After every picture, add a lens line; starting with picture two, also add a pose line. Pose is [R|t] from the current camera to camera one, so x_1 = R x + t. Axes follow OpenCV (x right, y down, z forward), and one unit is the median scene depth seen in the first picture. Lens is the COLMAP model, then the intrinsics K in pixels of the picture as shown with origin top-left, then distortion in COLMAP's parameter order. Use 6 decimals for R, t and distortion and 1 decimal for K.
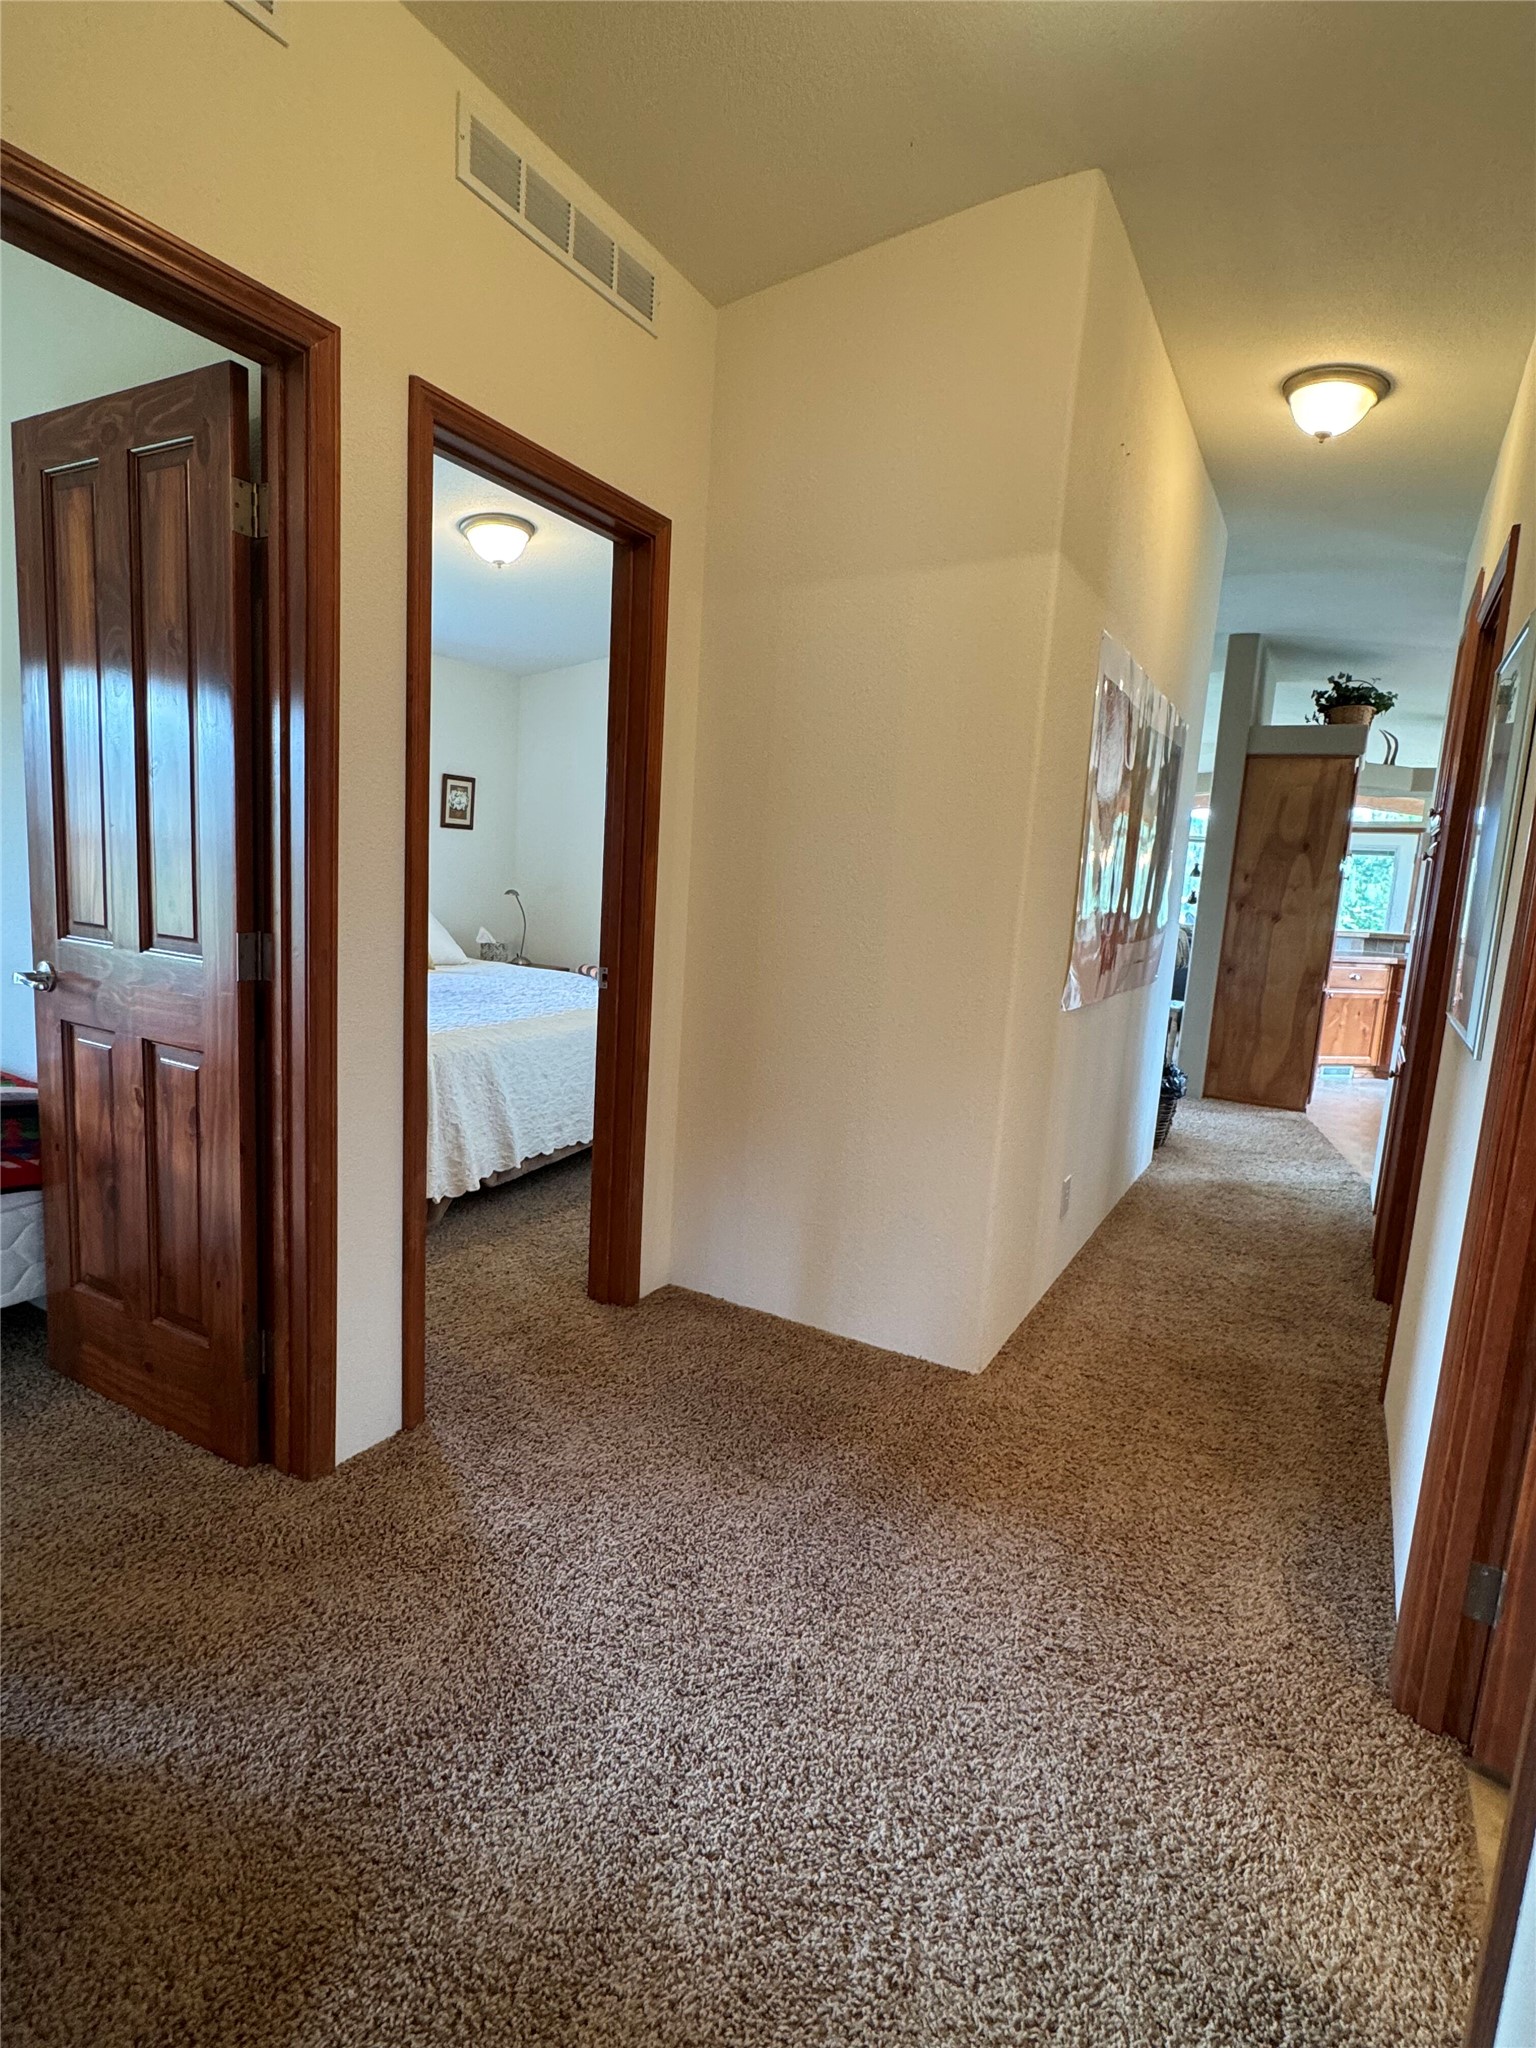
lens RADIAL K [[1027.3, 0, 764.6], [0, 1027.3, 1021.9], [0, 0, 1]] dist [-0.000287, -0.000038]
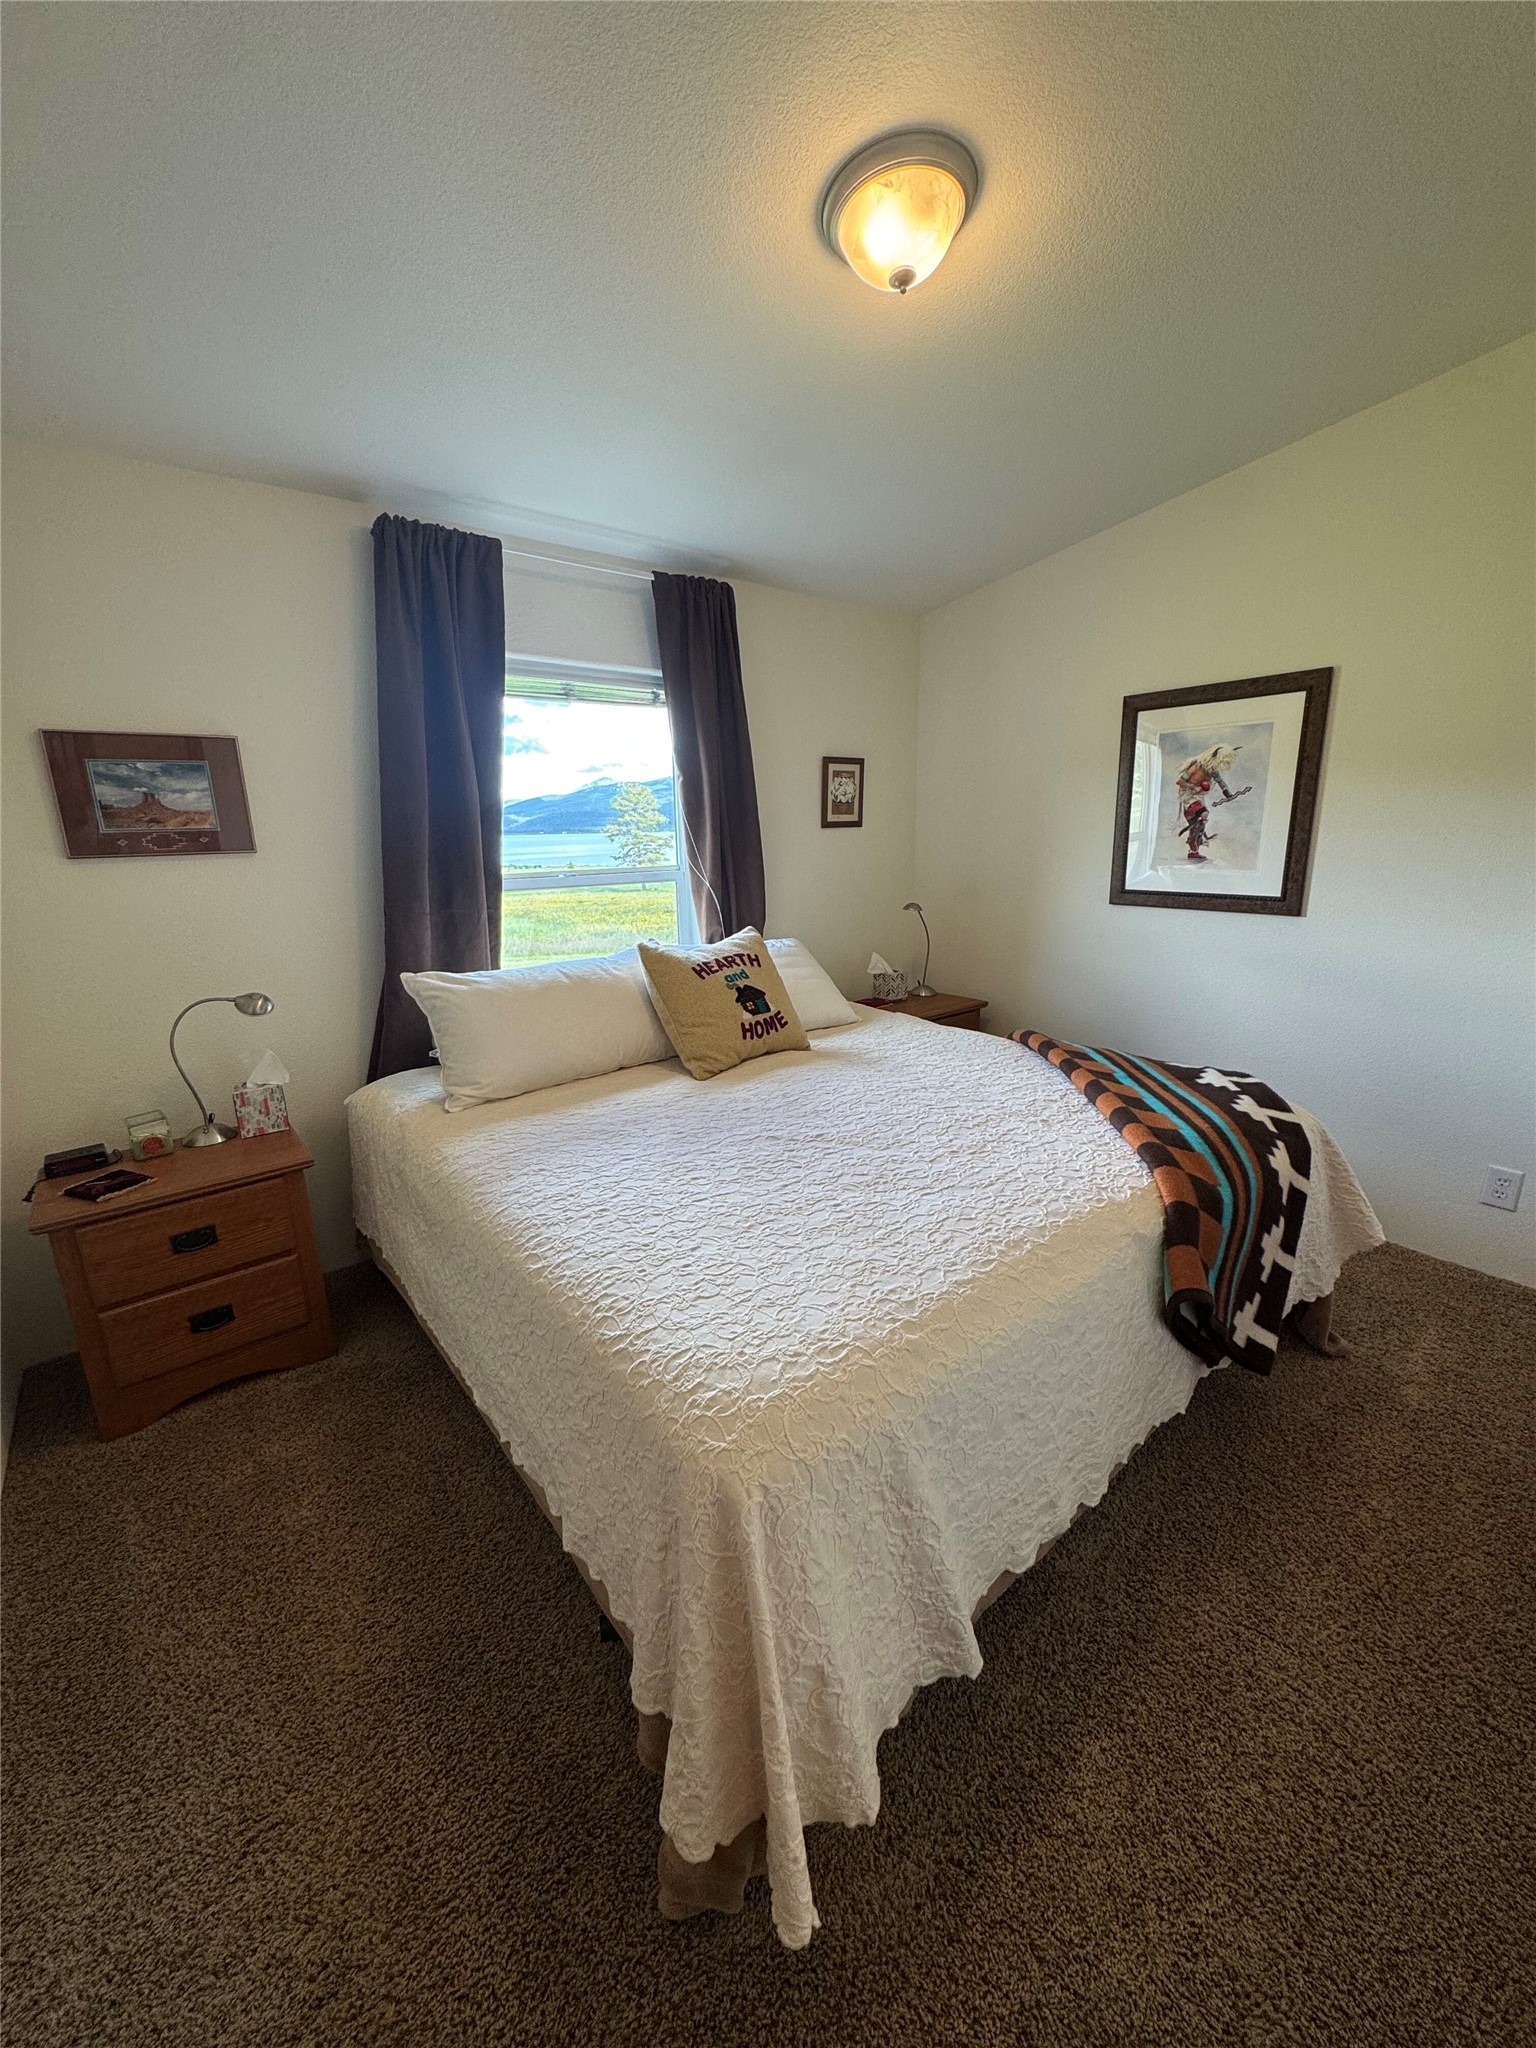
lens RADIAL K [[820.3, 0, 769.1], [0, 820.3, 1017.8], [0, 0, 1]] dist [-0.003922, -0.000315]
pose [[0.922406, 0.009608, -0.386103, -0.110858], [0.020865, 0.996991, 0.074657, -0.092979], [0.385658, -0.076920, 0.919430, 0.402229]]
